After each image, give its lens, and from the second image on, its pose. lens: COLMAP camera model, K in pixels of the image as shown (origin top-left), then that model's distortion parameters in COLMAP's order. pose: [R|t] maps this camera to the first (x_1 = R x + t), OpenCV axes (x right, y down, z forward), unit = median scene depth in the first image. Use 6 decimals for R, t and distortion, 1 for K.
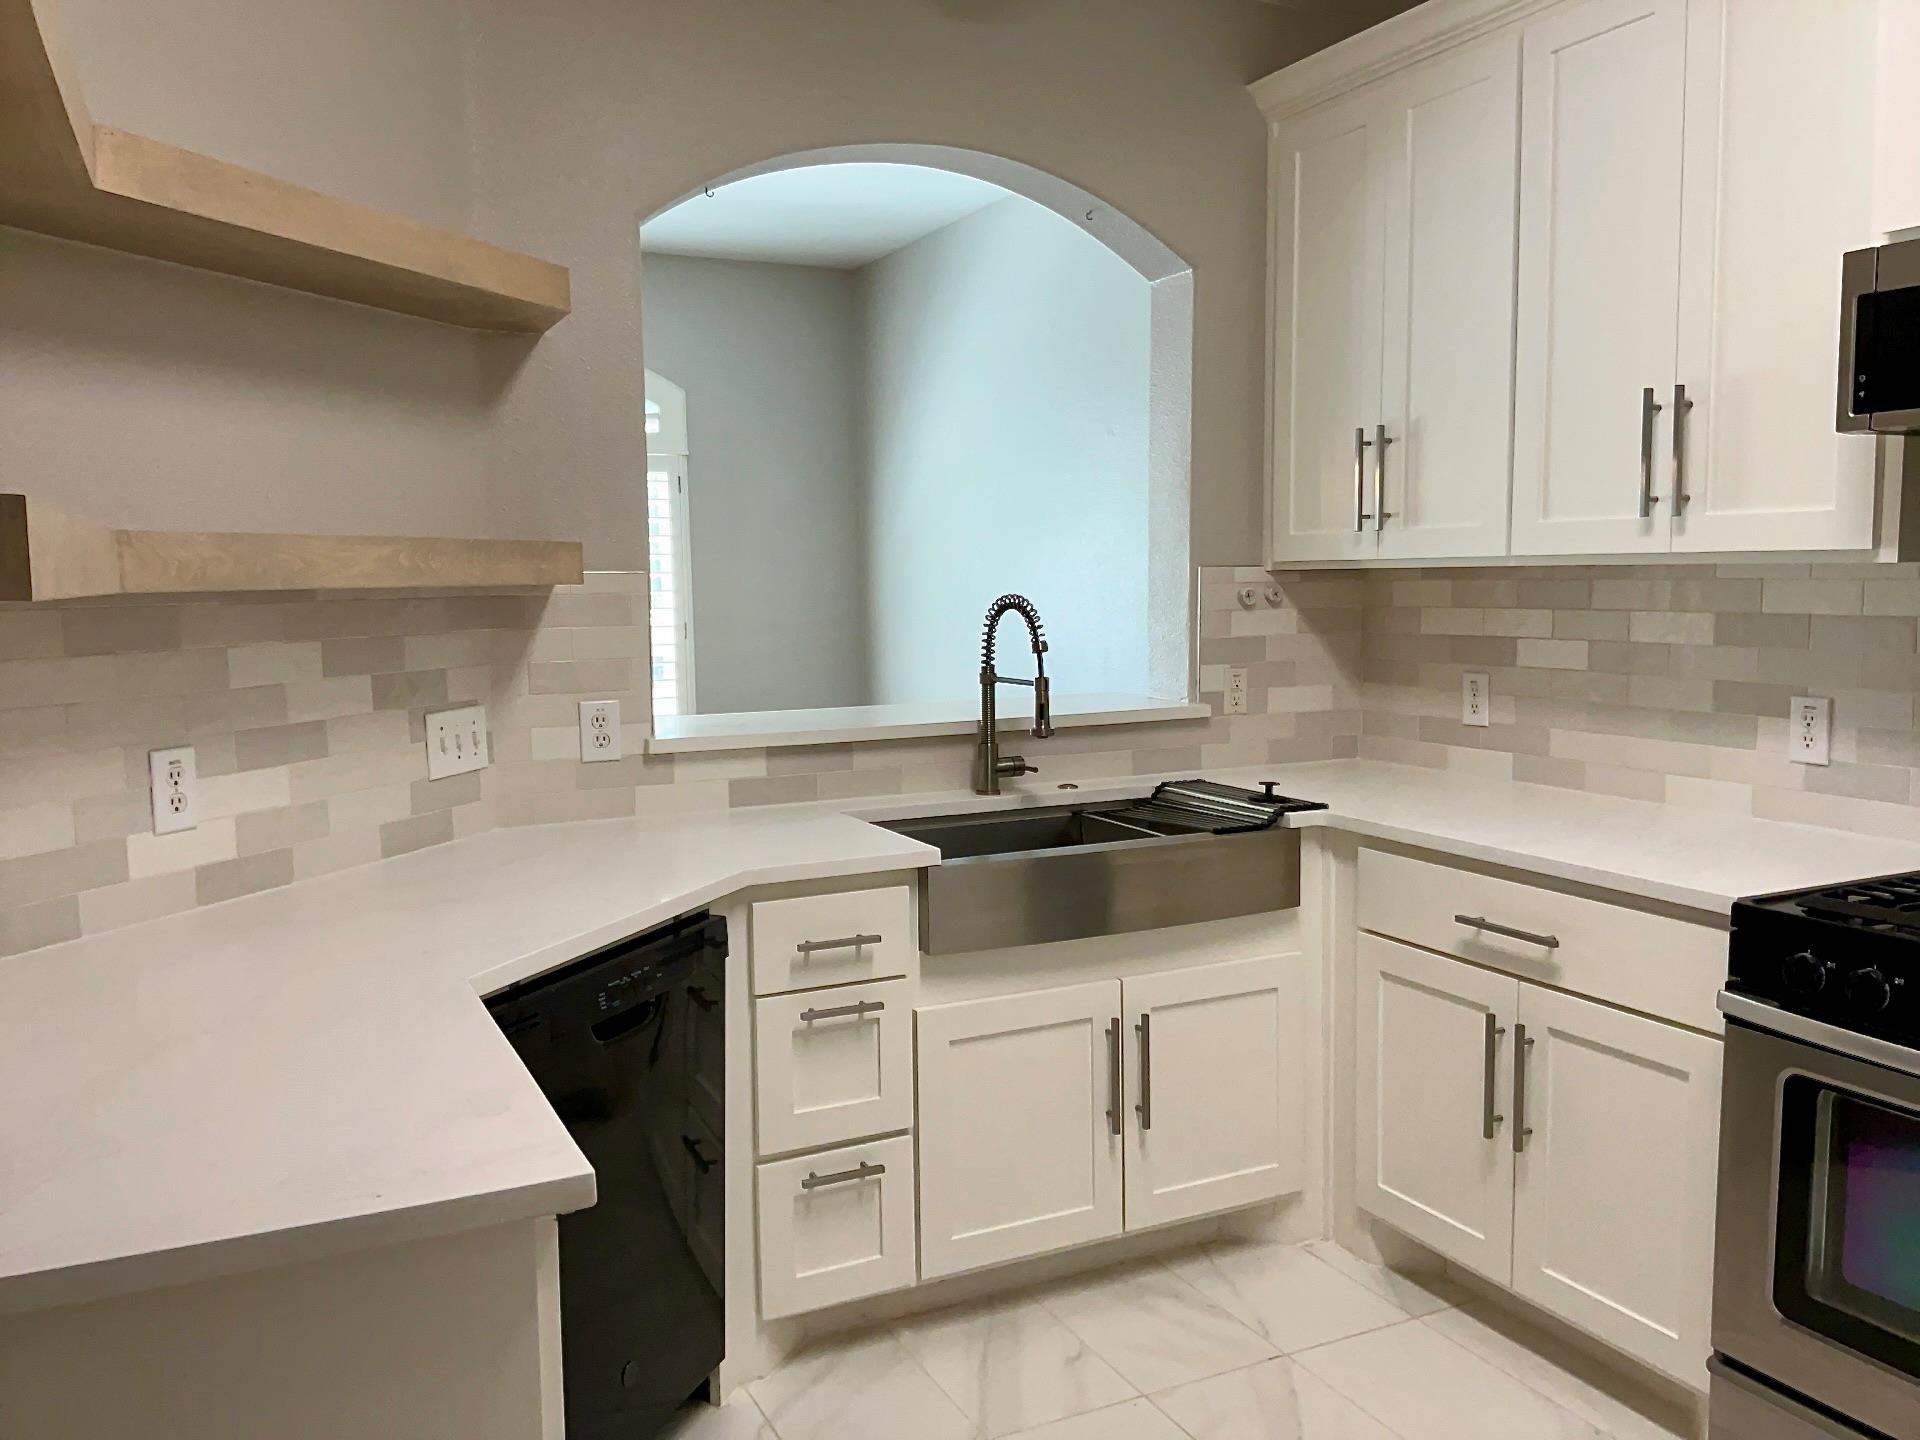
lens RADIAL K [[1503.2, 0, 967.5], [0, 1503.2, 723.2], [0, 0, 1]] dist [0.011821, -0.040042]
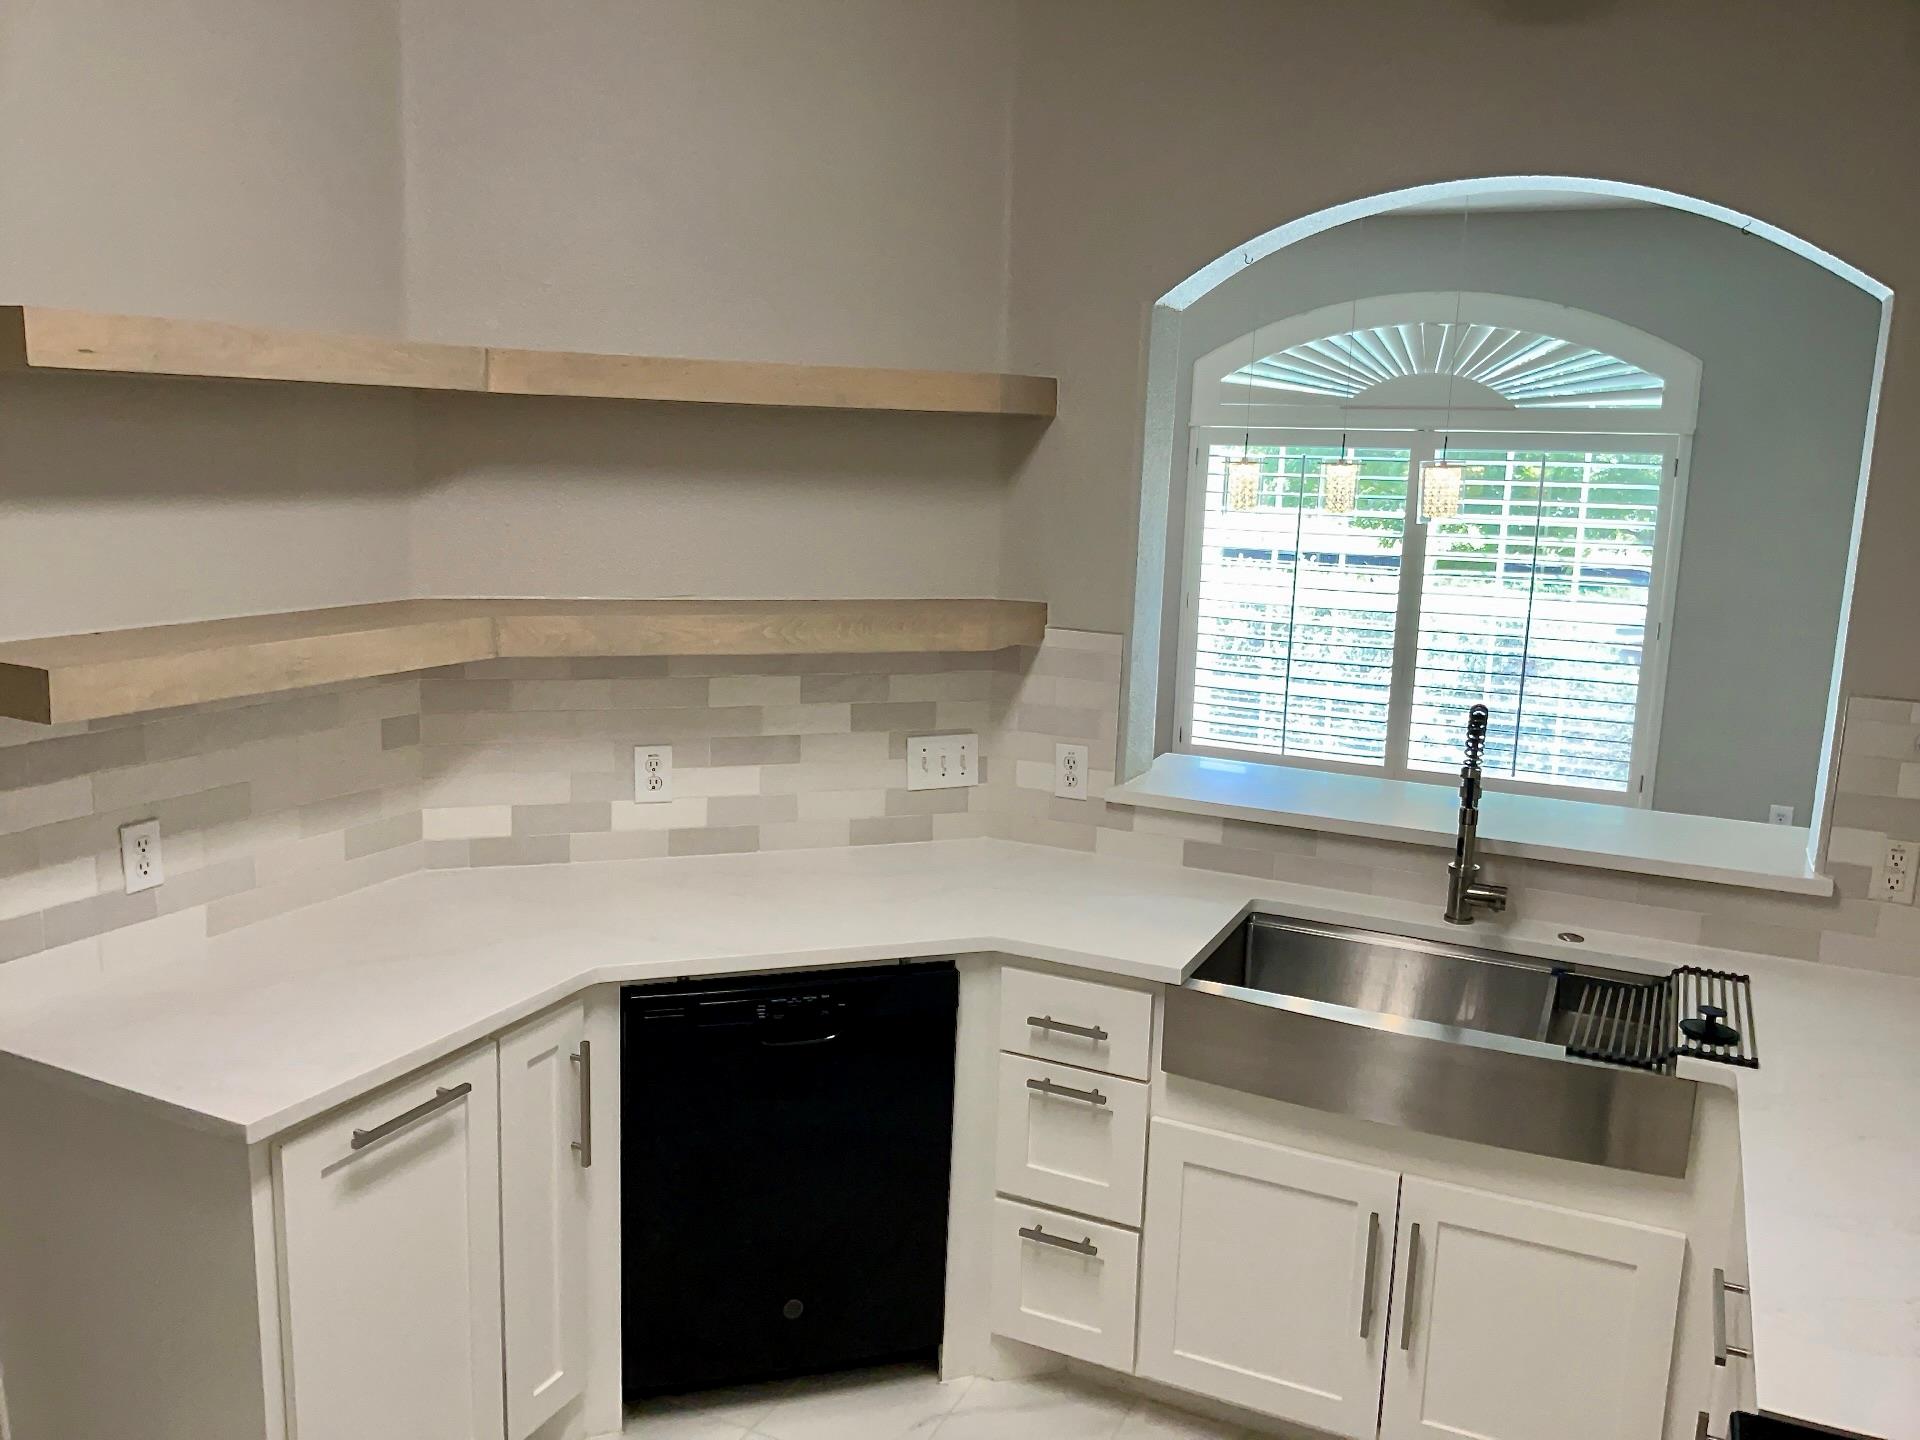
lens RADIAL K [[1503.2, 0, 964.4], [0, 1503.2, 721.2], [0, 0, 1]] dist [0.011821, -0.040042]
pose [[0.608675, 0.171988, -0.774554, 0.615686], [-0.113350, 0.985059, 0.129656, -0.183336], [0.785281, 0.008878, 0.619076, 0.280869]]
